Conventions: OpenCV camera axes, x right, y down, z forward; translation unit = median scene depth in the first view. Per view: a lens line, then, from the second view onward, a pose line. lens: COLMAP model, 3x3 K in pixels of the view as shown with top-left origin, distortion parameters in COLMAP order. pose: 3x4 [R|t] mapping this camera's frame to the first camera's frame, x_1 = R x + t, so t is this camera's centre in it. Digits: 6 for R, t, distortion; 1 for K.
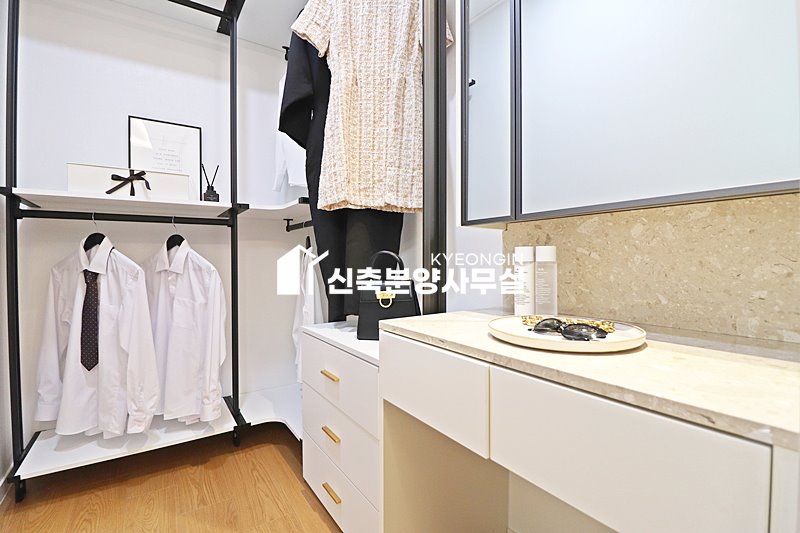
lens RADIAL K [[375.9, 0, 402.5], [0, 375.9, 259.1], [0, 0, 1]] dist [-0.001925, -0.000338]
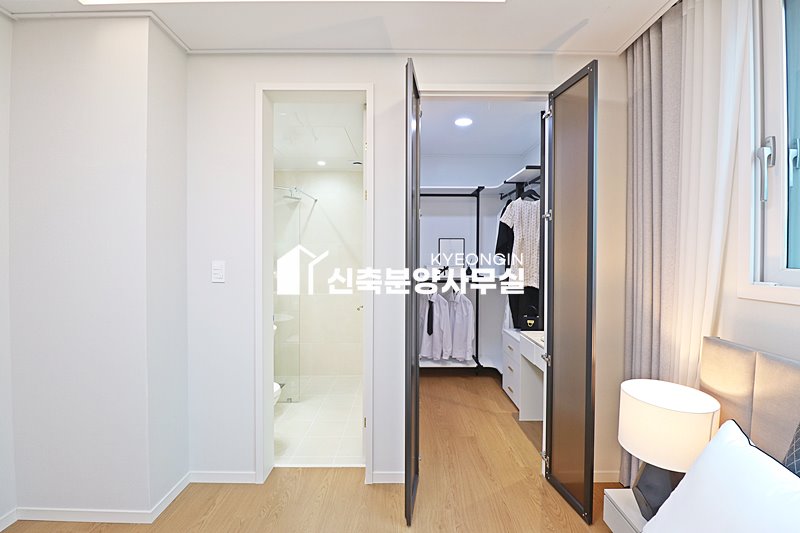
lens RADIAL K [[369.6, 0, 402.7], [0, 369.6, 257.5], [0, 0, 1]] dist [-0.024399, -0.000190]
pose [[0.826760, 0.015069, -0.562353, 0.551723], [-0.012611, 0.999886, 0.008254, -0.310610], [0.562413, 0.000268, 0.826856, -1.409660]]
